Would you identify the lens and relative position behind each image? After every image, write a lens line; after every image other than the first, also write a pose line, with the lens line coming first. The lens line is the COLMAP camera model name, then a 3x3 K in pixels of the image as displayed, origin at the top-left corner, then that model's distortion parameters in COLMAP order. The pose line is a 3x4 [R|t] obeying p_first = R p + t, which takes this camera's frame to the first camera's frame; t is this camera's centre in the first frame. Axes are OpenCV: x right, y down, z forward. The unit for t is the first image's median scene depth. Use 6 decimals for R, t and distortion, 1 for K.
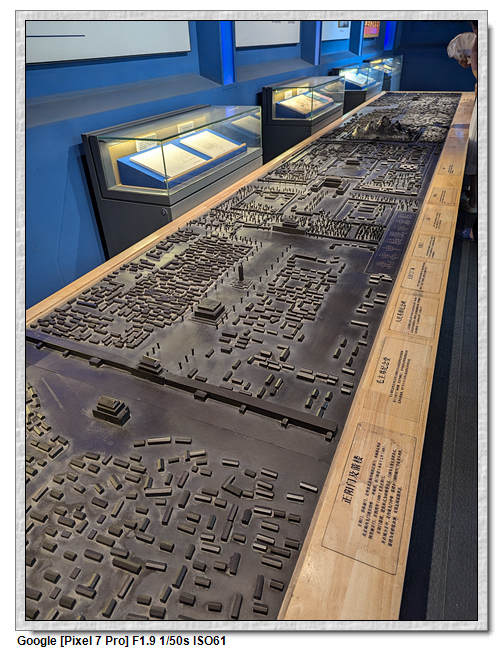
lens RADIAL K [[427.8, 0, 248.7], [0, 427.8, 317.7], [0, 0, 1]] dist [0.017016, -0.003047]
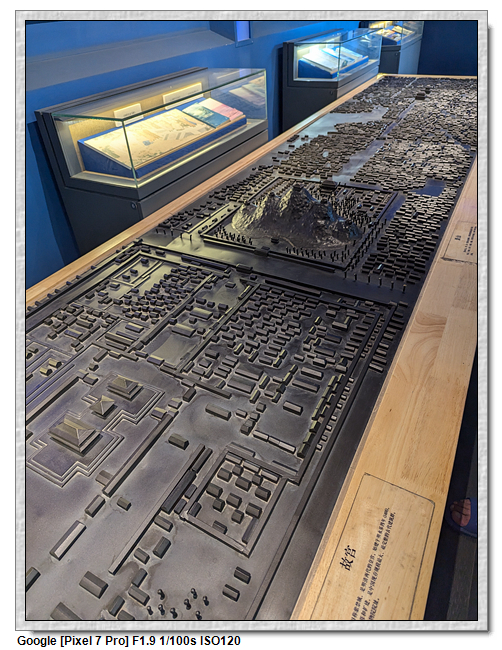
lens RADIAL K [[430.1, 0, 264.6], [0, 430.1, 296.0], [0, 0, 1]] dist [0.003609, -0.000121]
pose [[0.998160, 0.024032, -0.055671, 0.098387], [-0.021121, 0.998408, 0.052304, -0.121403], [0.056839, -0.051032, 0.997078, 0.180916]]
